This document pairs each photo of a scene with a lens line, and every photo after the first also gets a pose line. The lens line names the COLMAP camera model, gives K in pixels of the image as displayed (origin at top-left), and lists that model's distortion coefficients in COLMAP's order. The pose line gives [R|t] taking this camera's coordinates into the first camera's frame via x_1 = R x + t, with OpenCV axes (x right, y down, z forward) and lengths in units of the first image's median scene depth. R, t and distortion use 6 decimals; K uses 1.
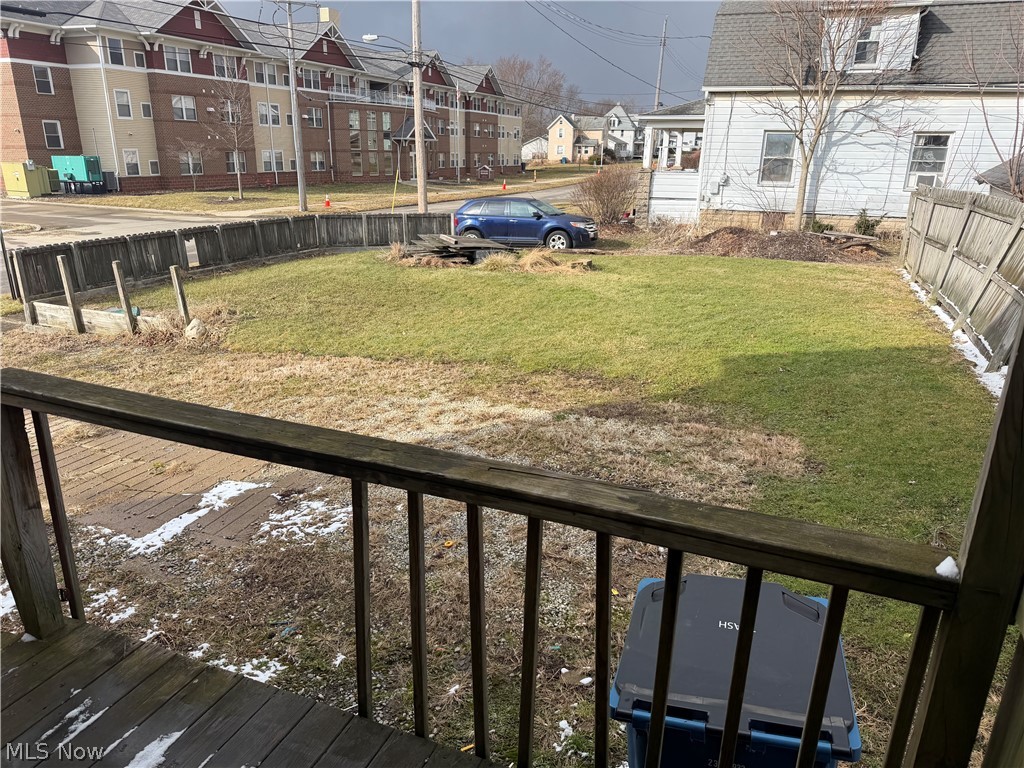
lens RADIAL K [[715.7, 0, 512.7], [0, 715.7, 393.9], [0, 0, 1]] dist [0.008275, -0.006023]
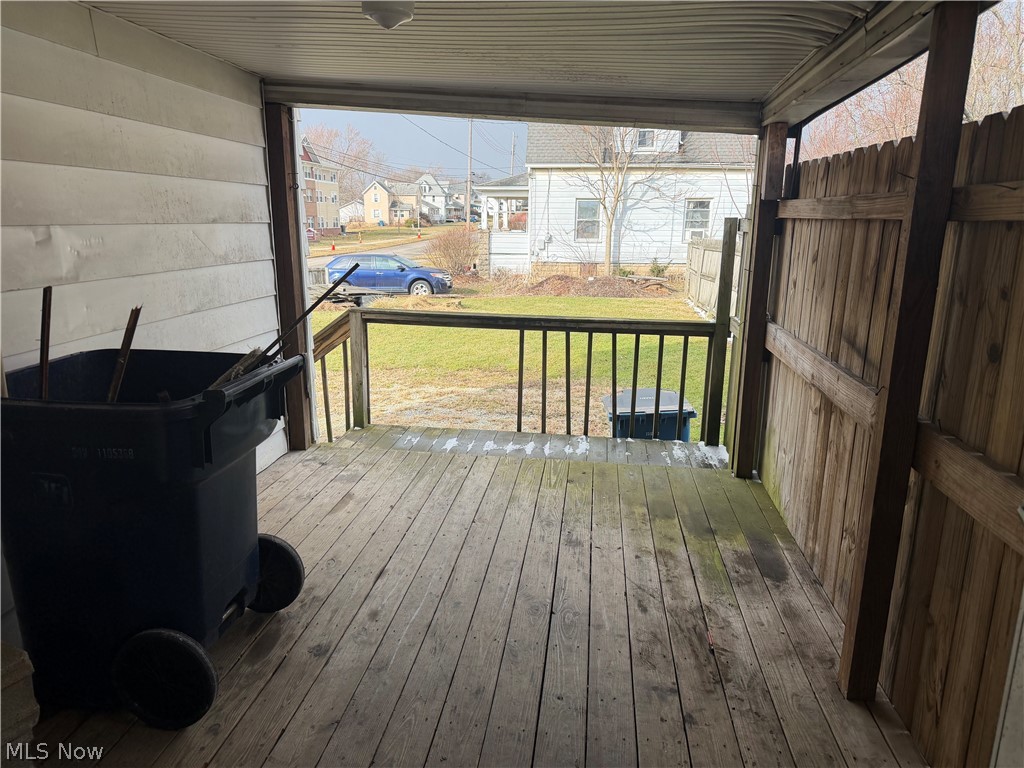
lens RADIAL K [[722.3, 0, 512.0], [0, 722.3, 384.0], [0, 0, 1]] dist [0.181549, -0.001335]
pose [[0.964915, -0.061834, 0.255179, -0.106441], [0.087012, 0.992261, -0.088583, 0.060501], [-0.247727, 0.107679, 0.962827, -0.176002]]
